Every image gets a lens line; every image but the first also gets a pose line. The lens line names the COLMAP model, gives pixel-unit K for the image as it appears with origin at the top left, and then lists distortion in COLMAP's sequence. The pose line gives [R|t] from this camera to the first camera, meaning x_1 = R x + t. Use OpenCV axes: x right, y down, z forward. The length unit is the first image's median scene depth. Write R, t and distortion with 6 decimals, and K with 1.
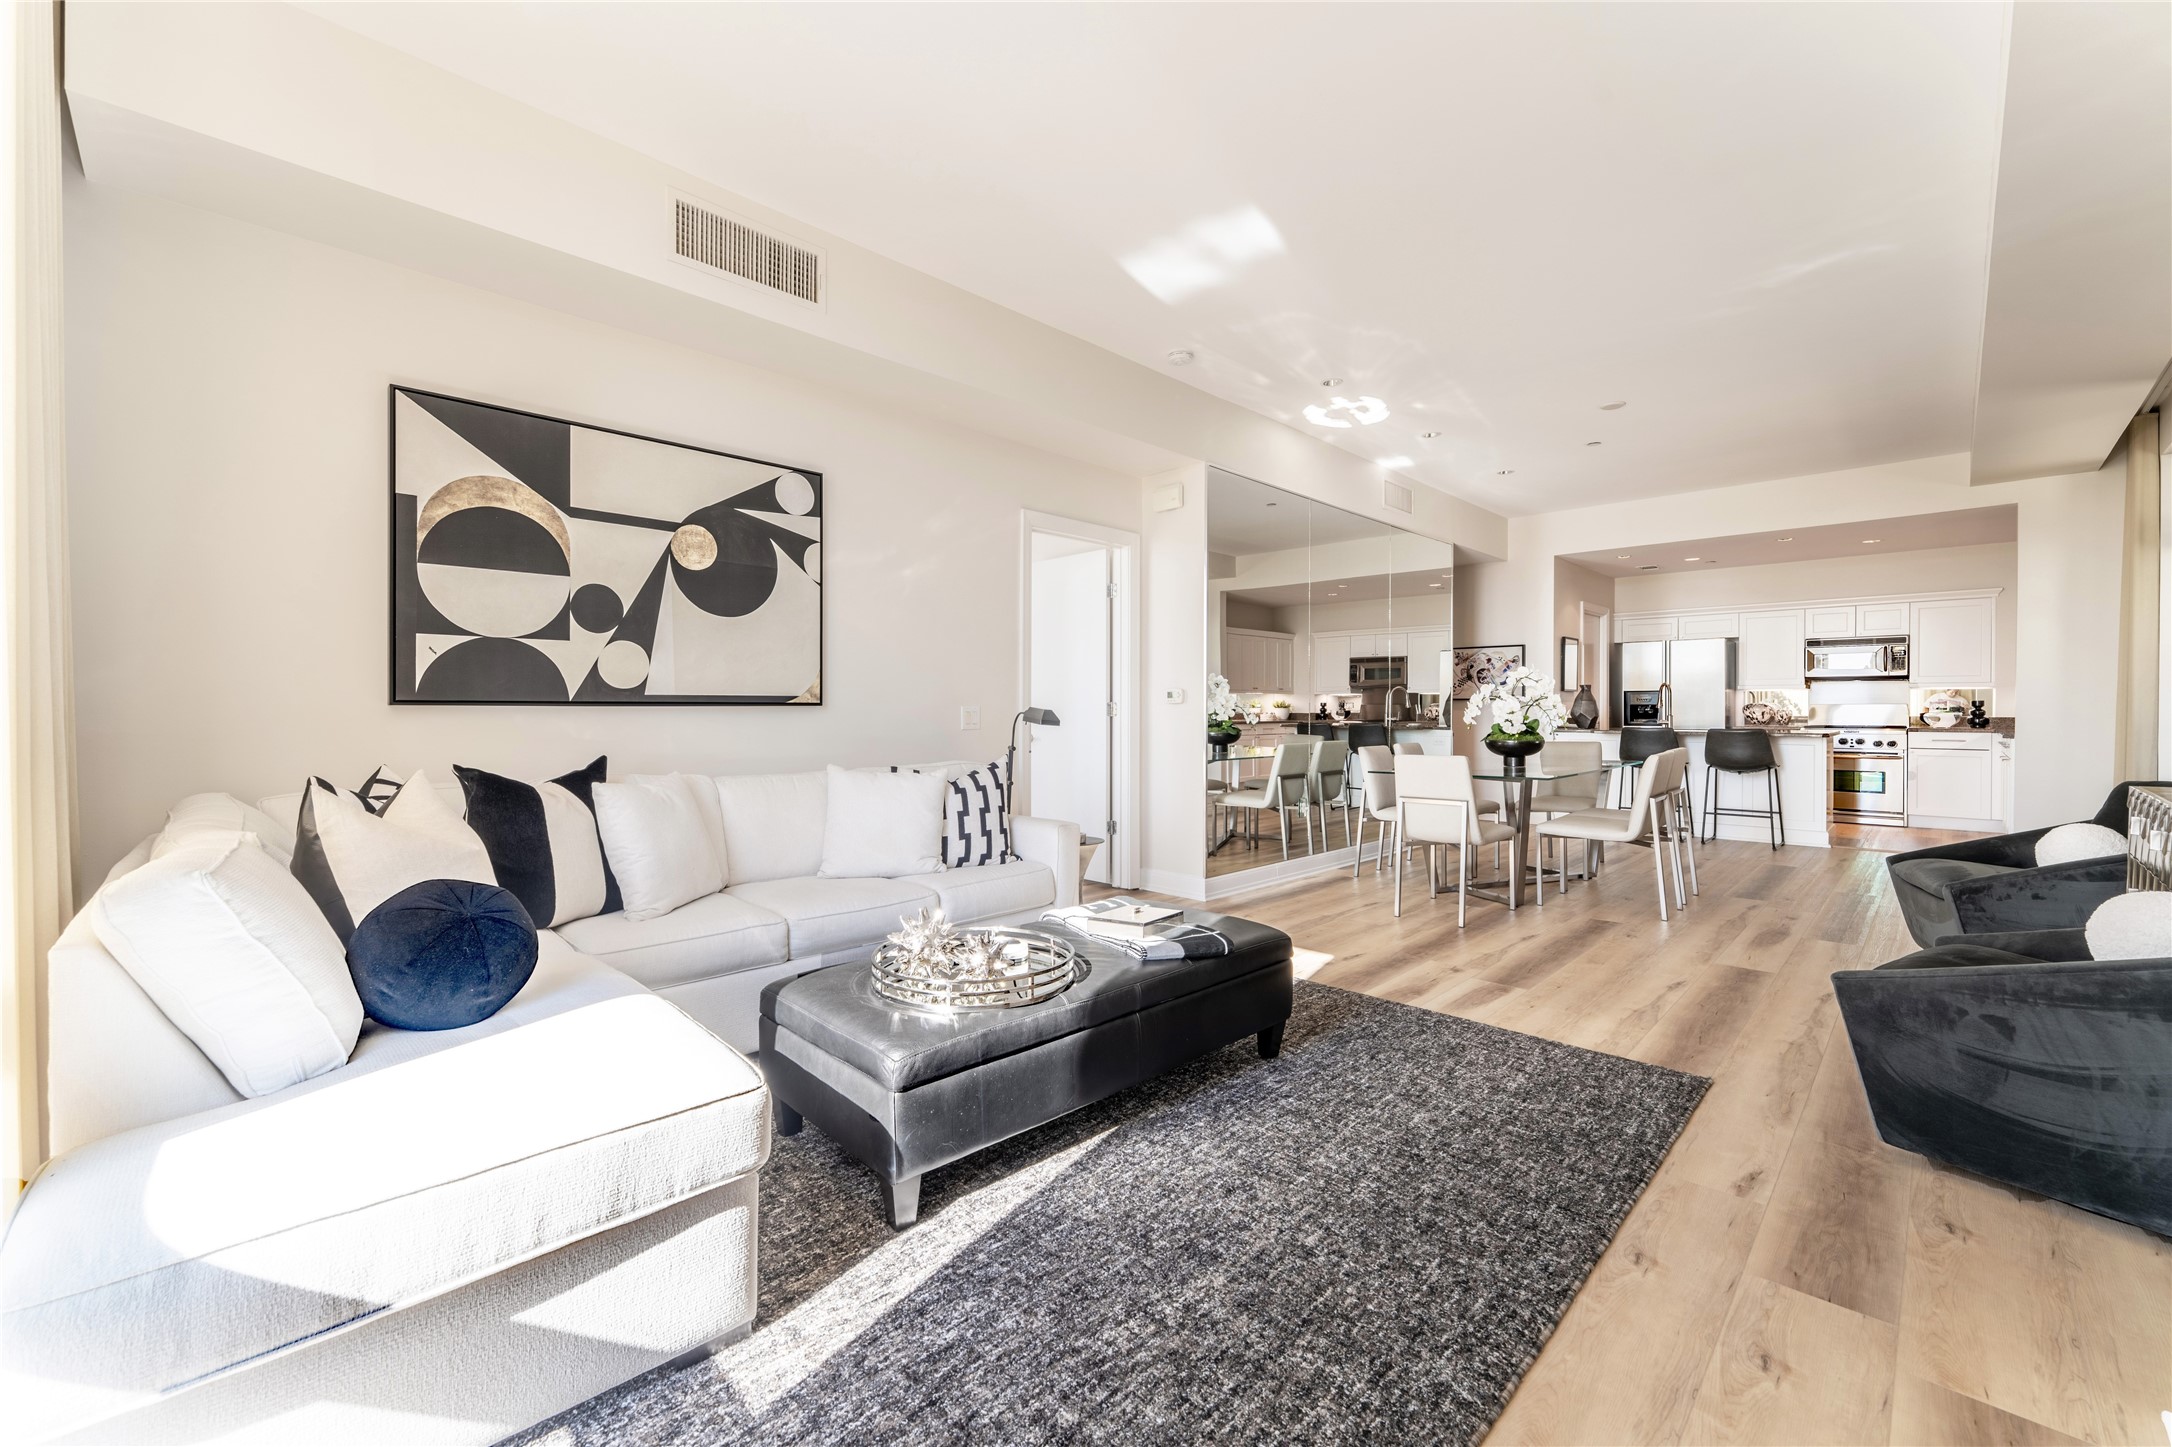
lens RADIAL K [[924.9, 0, 1091.3], [0, 924.9, 716.5], [0, 0, 1]] dist [-0.002407, -0.000651]
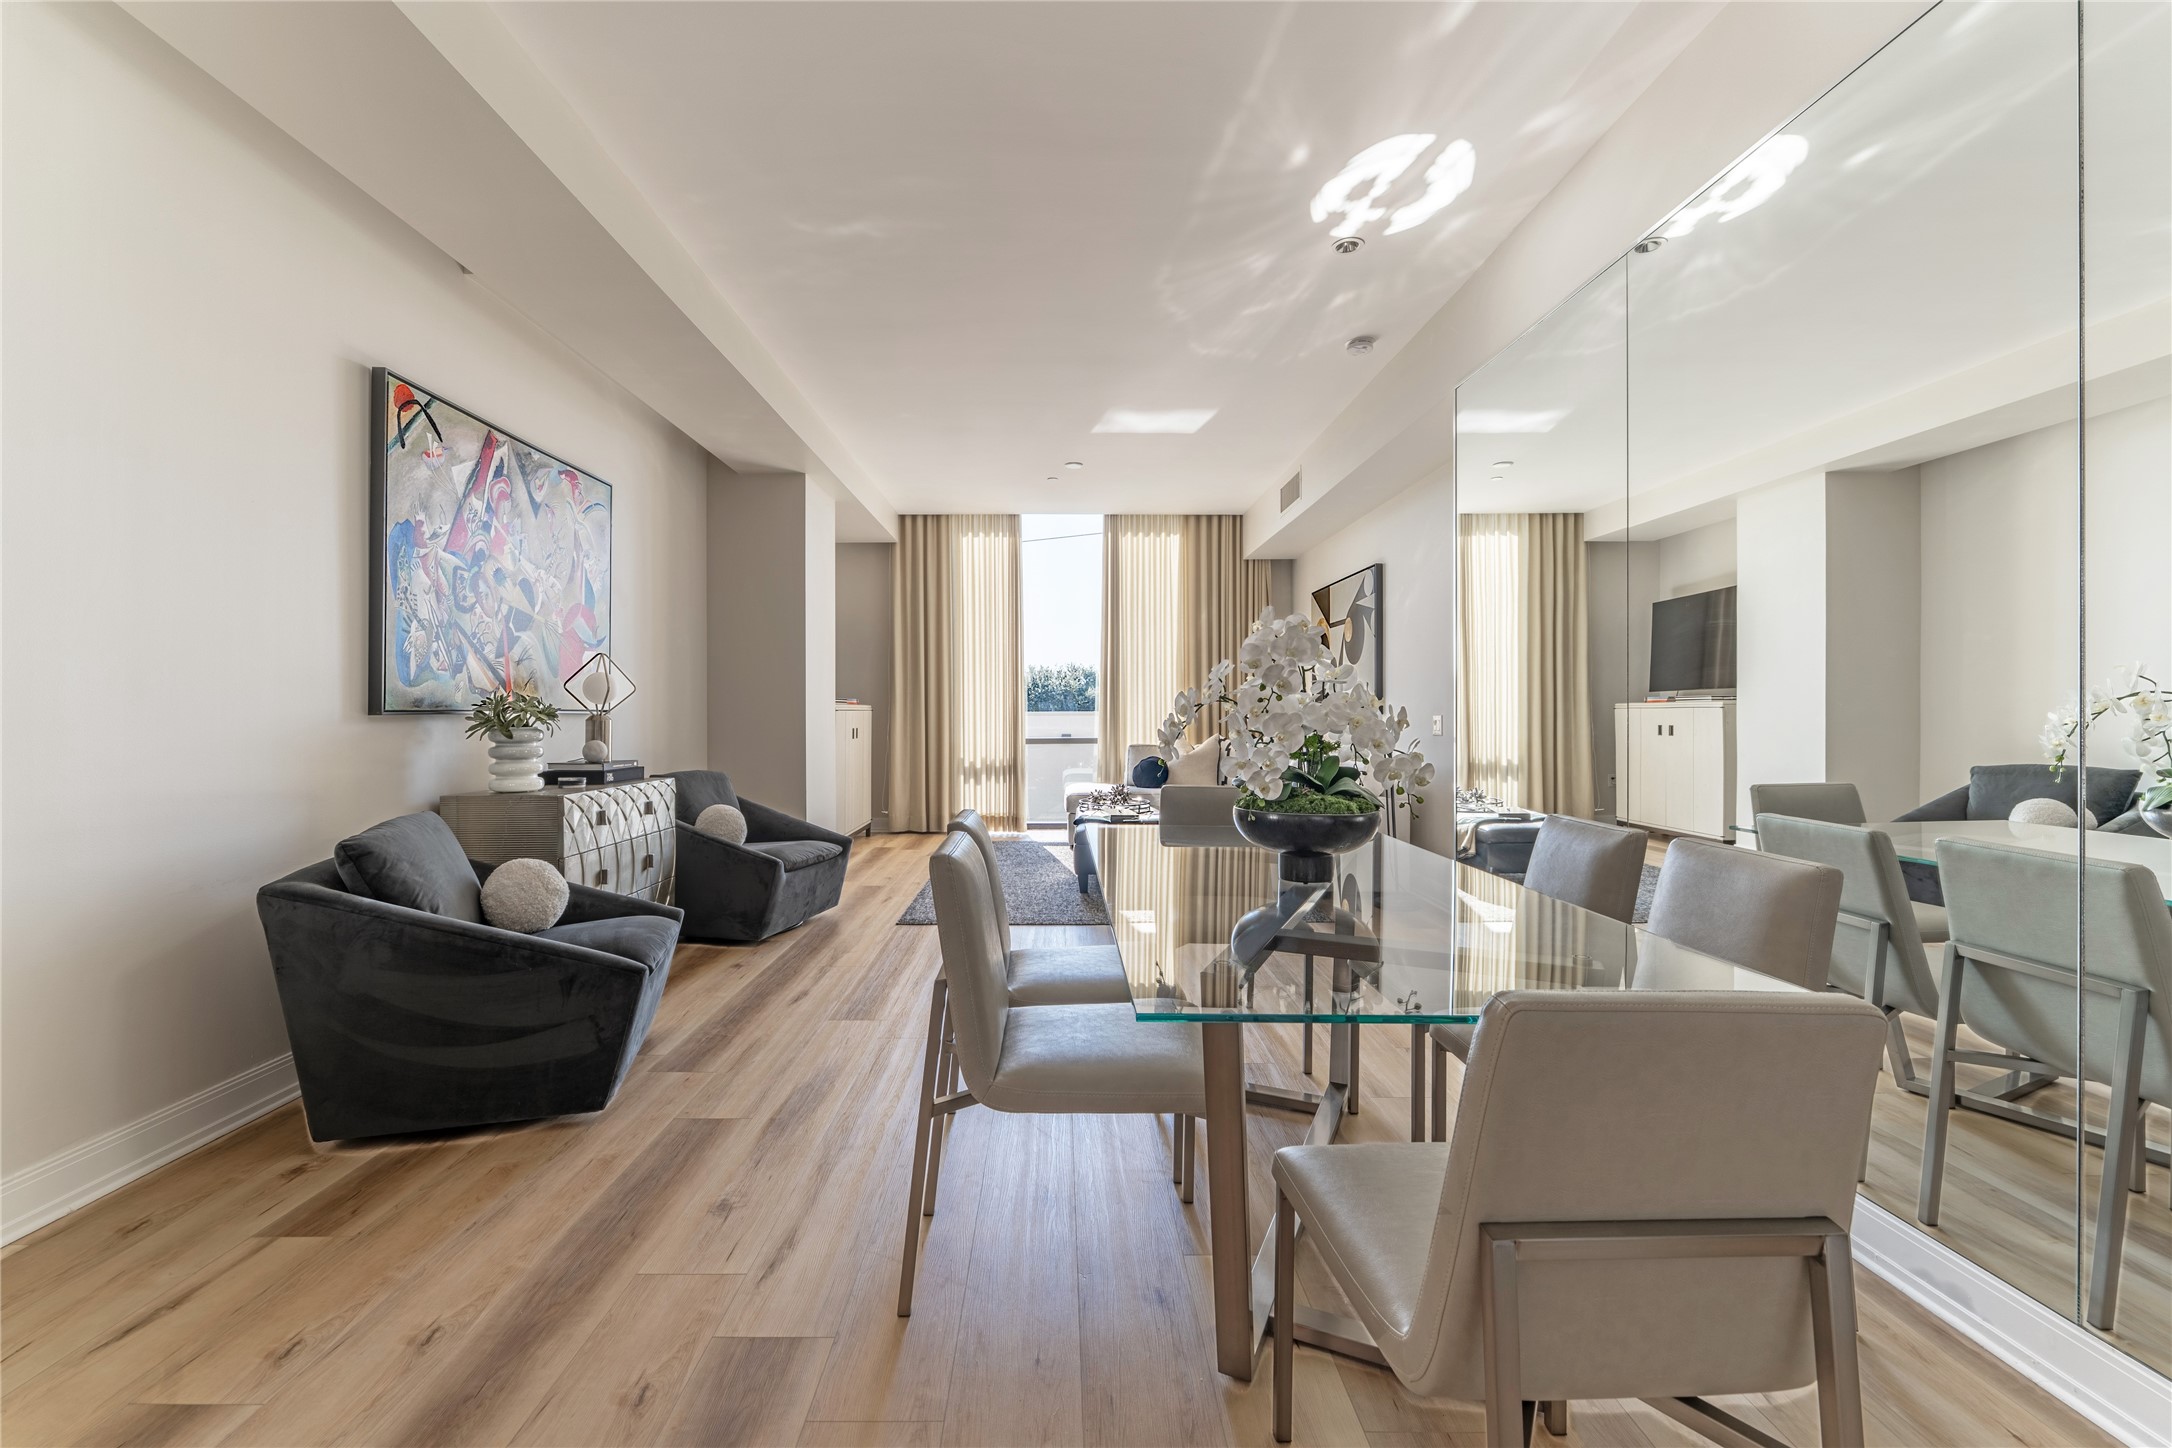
lens RADIAL K [[924.9, 0, 1091.3], [0, 924.9, 717.0], [0, 0, 1]] dist [-0.002407, -0.000651]
pose [[-0.708152, -0.004003, -0.706049, 1.537720], [-0.004289, 0.999990, -0.001368, -0.011162], [0.706047, 0.002060, -0.708162, 2.434095]]
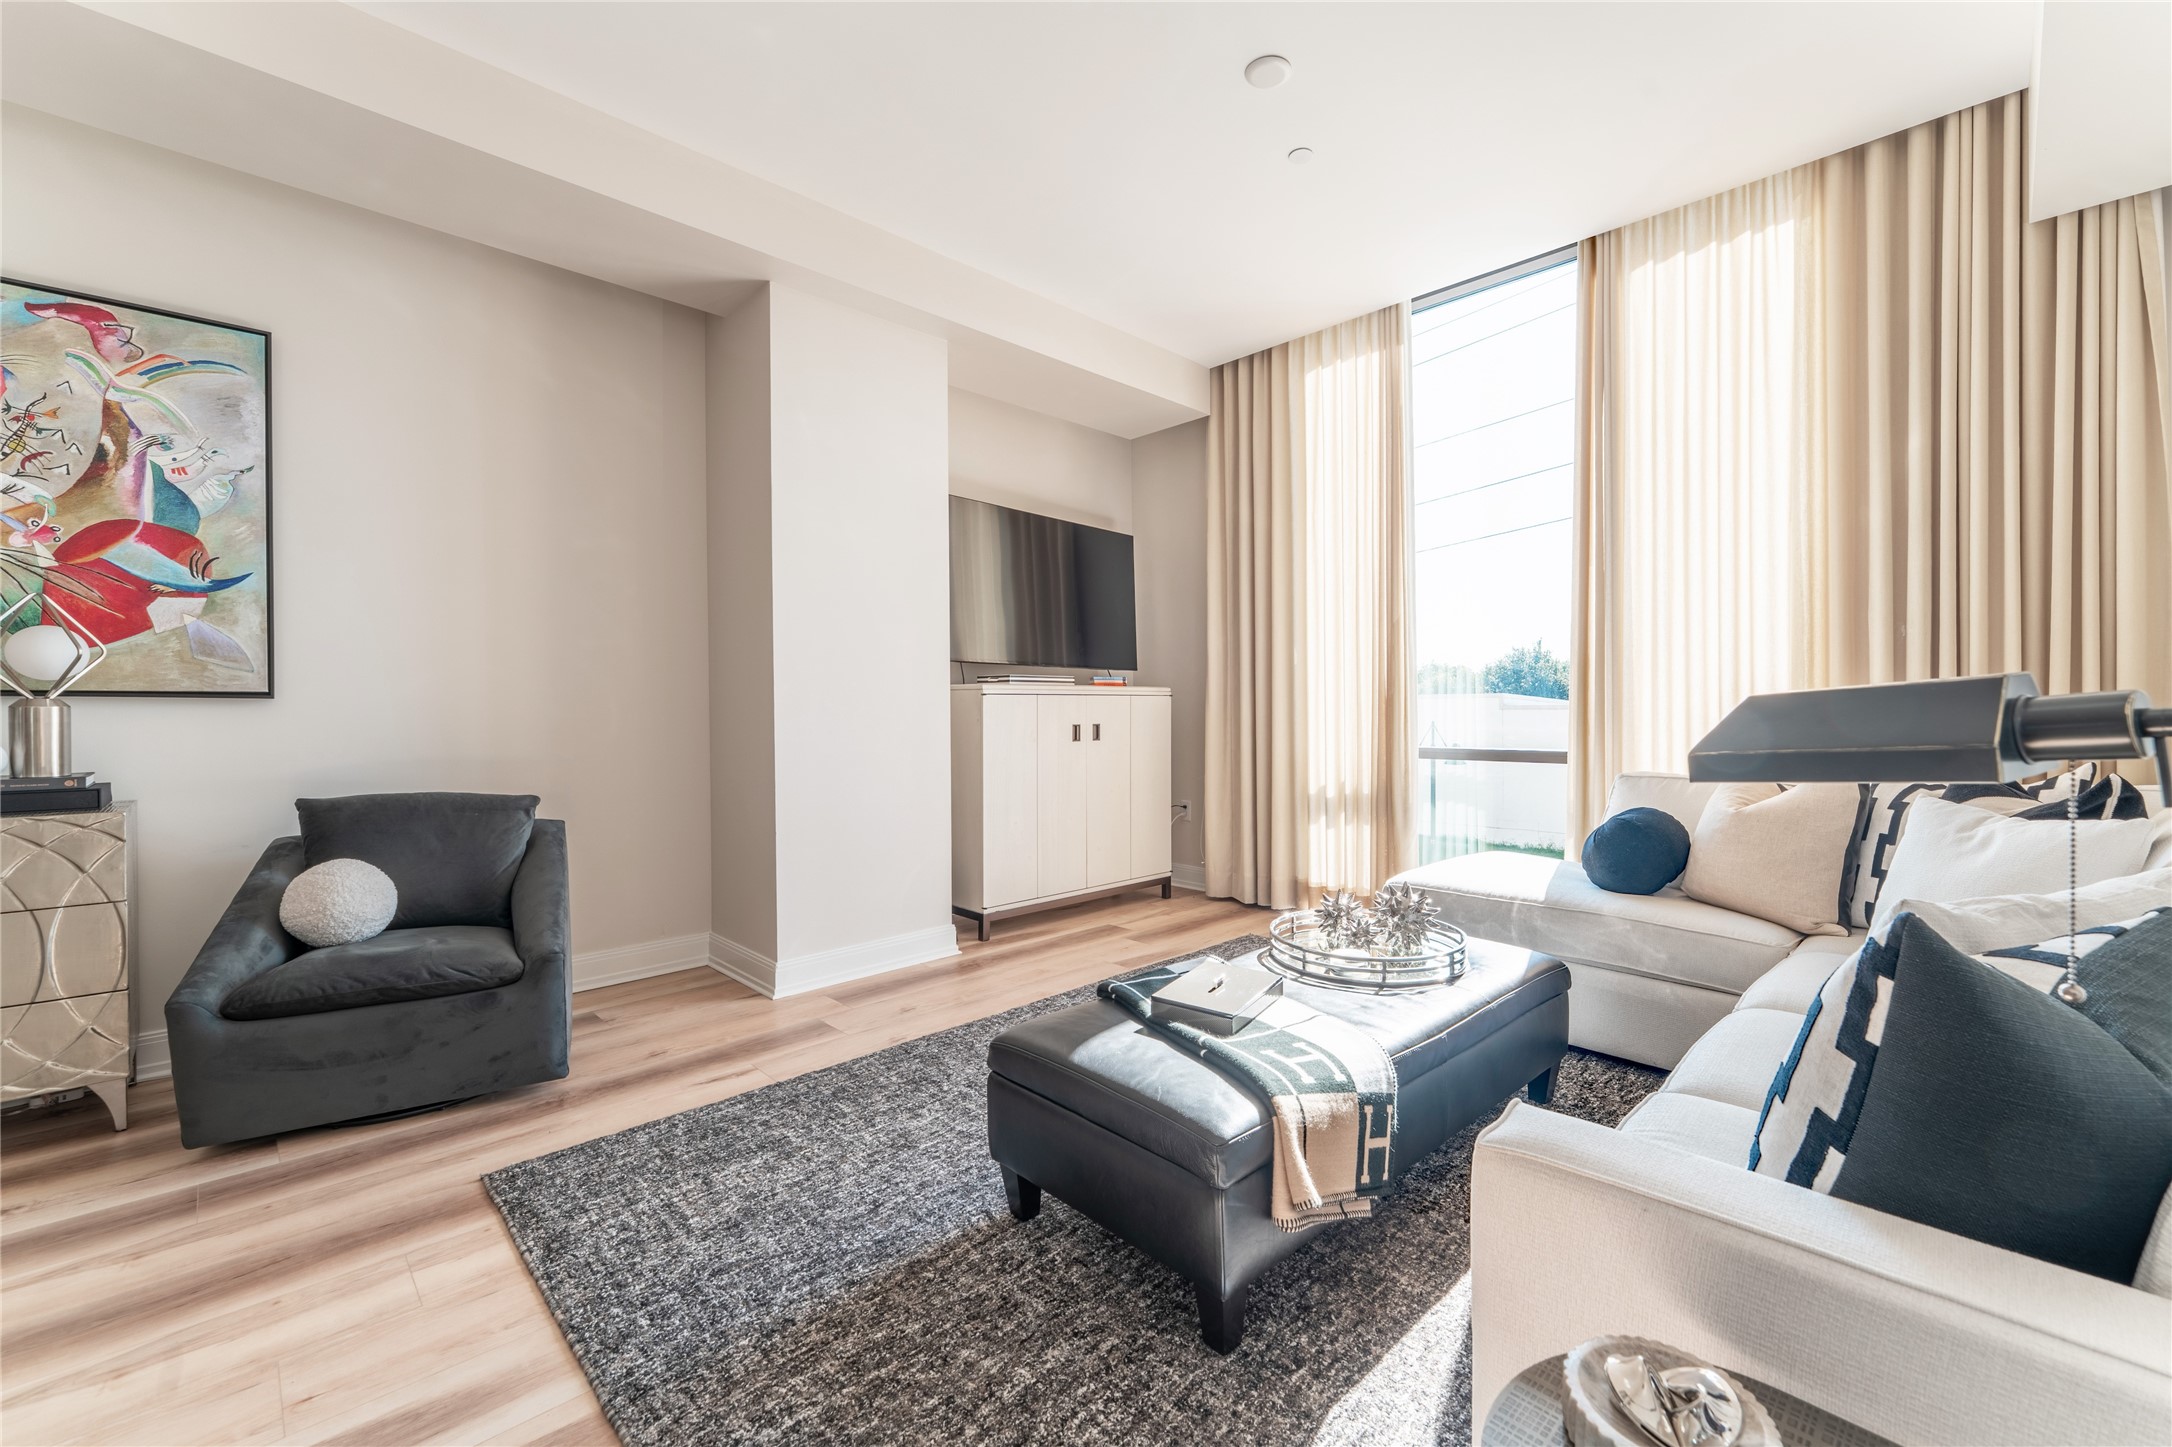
lens RADIAL K [[924.9, 0, 1091.3], [0, 924.9, 716.5], [0, 0, 1]] dist [-0.002407, -0.000651]
pose [[-0.999118, -0.007458, 0.041332, 0.120689], [-0.006931, 0.999893, 0.012855, -0.010297], [-0.041424, 0.012557, -0.999063, 1.728332]]
